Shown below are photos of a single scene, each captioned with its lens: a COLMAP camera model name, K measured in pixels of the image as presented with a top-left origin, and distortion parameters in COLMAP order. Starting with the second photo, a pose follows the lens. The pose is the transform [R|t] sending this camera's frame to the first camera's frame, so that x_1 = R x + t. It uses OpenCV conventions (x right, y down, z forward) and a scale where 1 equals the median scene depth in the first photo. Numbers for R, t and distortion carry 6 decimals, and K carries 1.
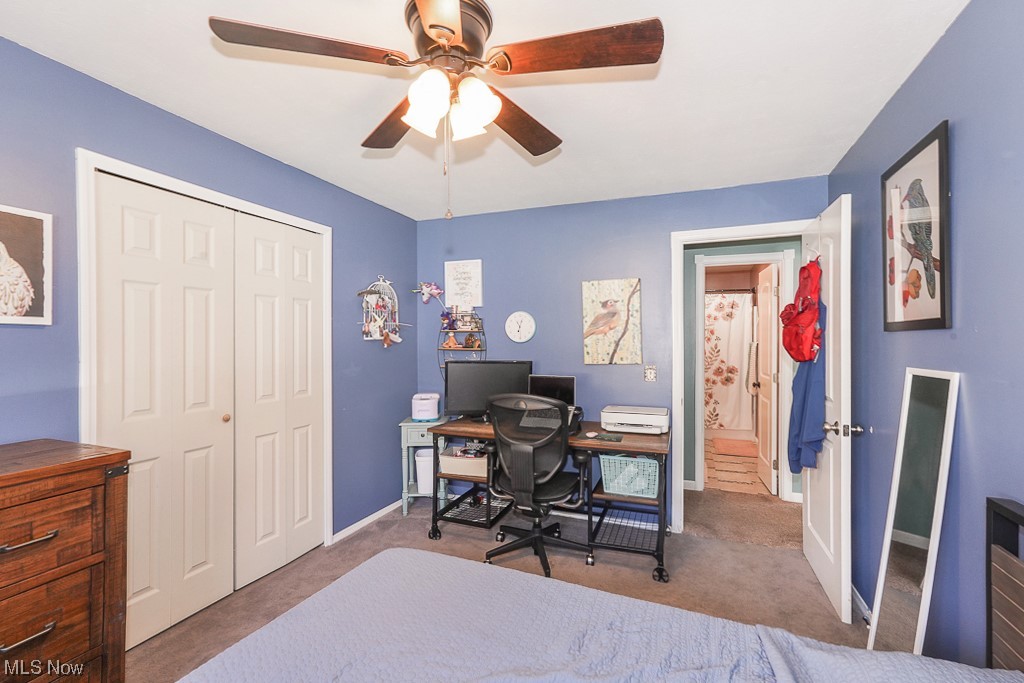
lens RADIAL K [[446.4, 0, 510.7], [0, 446.4, 343.7], [0, 0, 1]] dist [-0.001892, 0.000078]
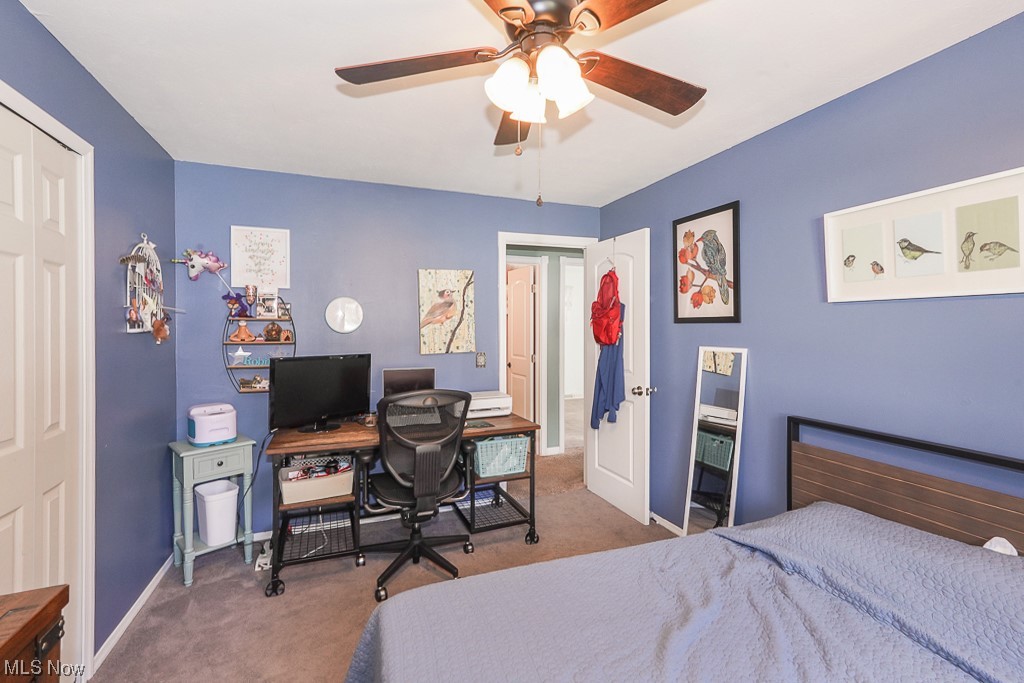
lens RADIAL K [[449.6, 0, 511.9], [0, 449.6, 329.0], [0, 0, 1]] dist [0.000429, 0.000347]
pose [[0.728930, -0.008282, 0.684538, -0.375036], [0.009435, 0.999953, 0.002052, -0.010166], [-0.684523, 0.004962, 0.728974, 0.159066]]
